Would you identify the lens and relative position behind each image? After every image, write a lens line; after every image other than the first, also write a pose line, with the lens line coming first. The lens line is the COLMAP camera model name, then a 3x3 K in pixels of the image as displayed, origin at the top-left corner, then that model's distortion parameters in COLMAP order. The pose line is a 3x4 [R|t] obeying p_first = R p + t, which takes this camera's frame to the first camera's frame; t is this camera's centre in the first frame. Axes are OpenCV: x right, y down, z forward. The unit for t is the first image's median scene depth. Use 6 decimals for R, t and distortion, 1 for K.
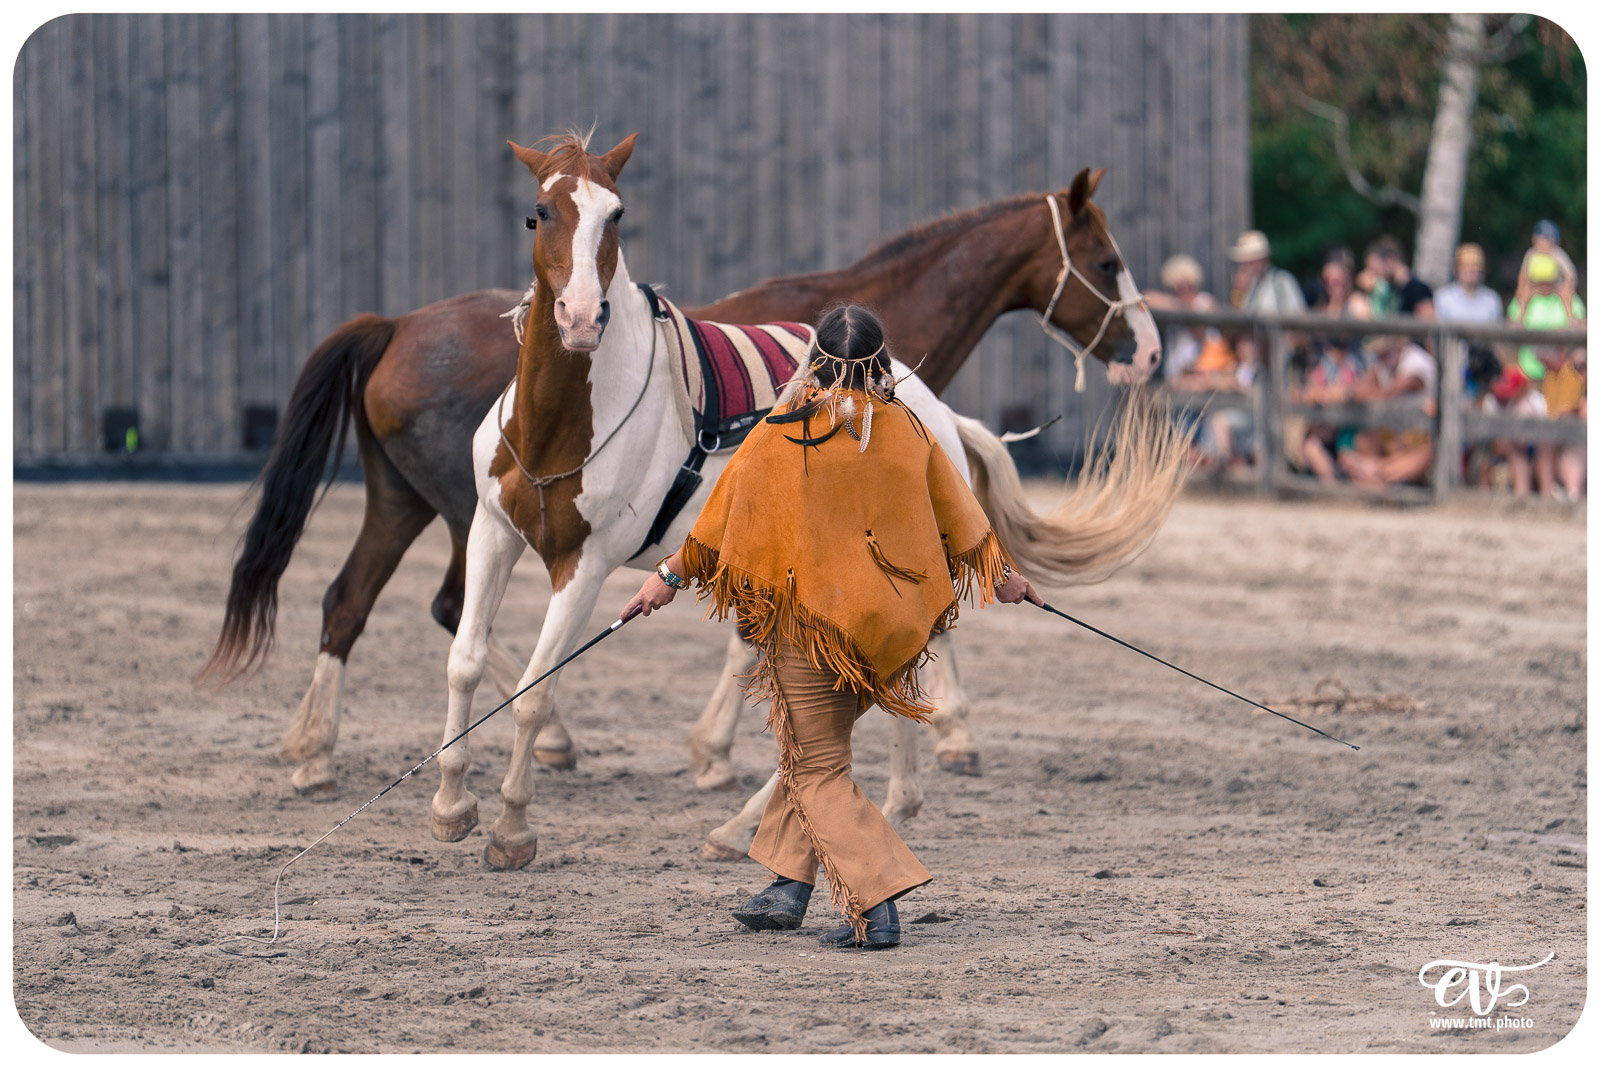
lens RADIAL K [[715.8, 0, 799.7], [0, 715.8, 529.1], [0, 0, 1]] dist [0.000027, 0.000272]
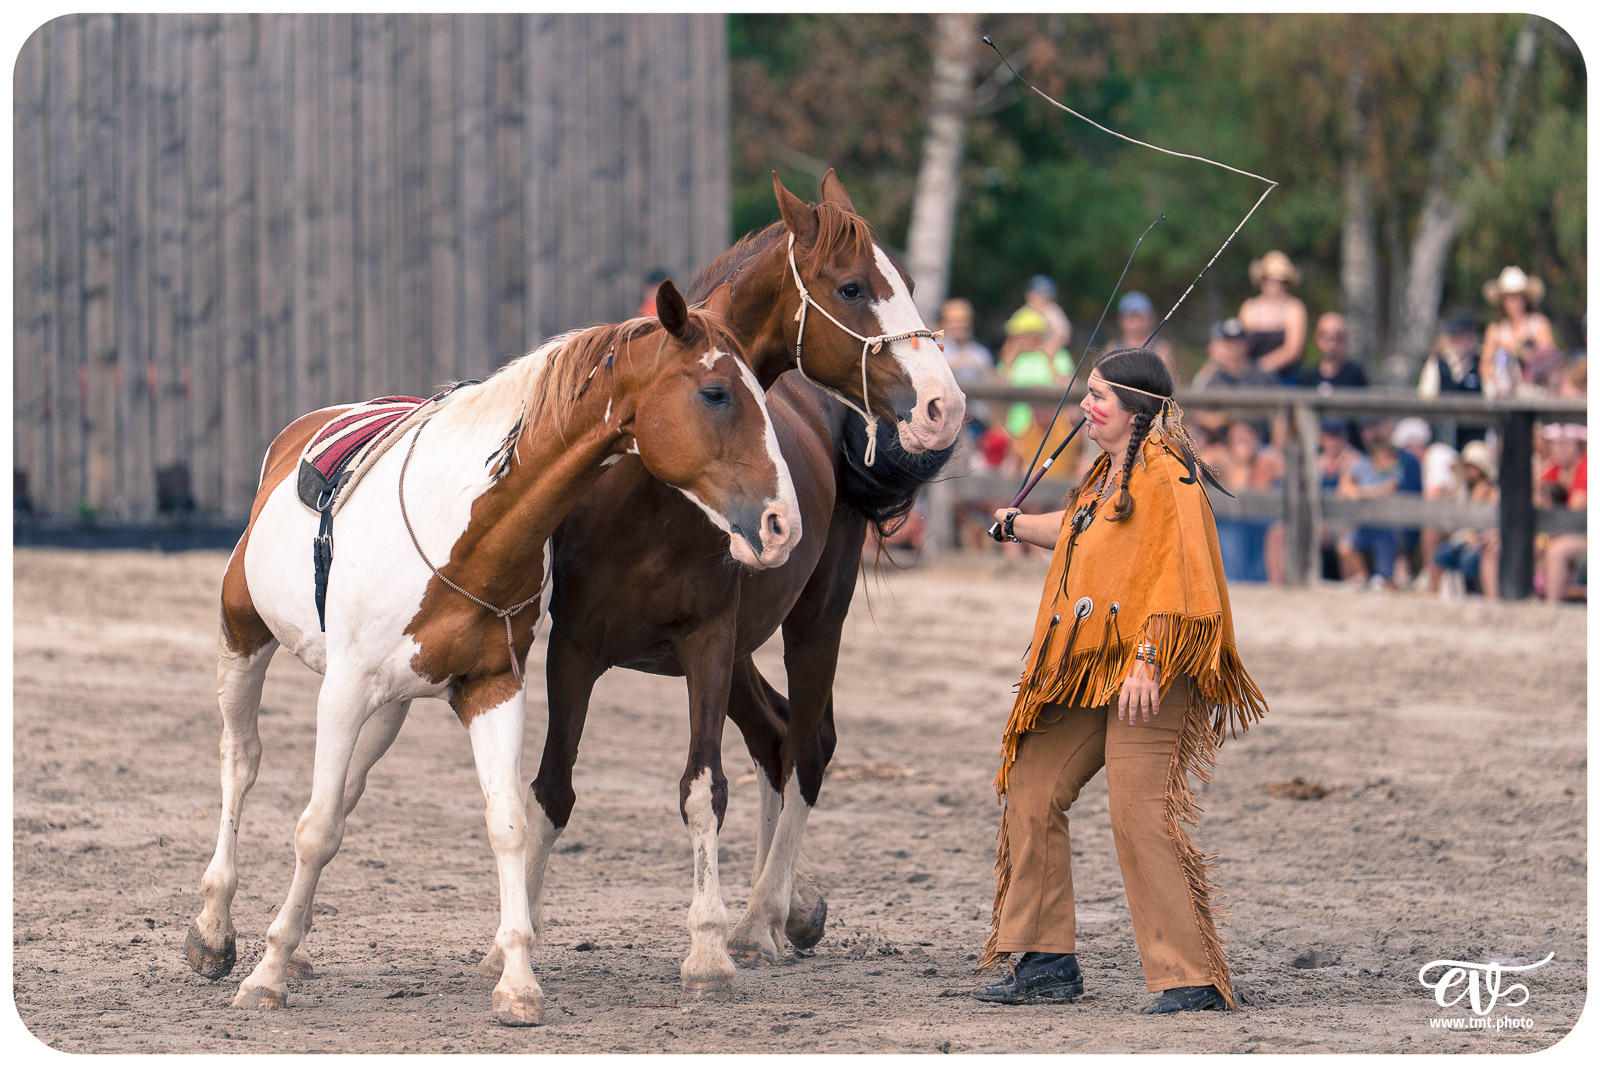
lens RADIAL K [[715.8, 0, 800.6], [0, 715.8, 537.6], [0, 0, 1]] dist [0.000027, 0.000272]
pose [[0.999987, -0.004719, 0.001831, 0.719810], [0.004713, 0.999984, 0.003110, -0.078853], [-0.001845, -0.003101, 0.999993, 0.023440]]
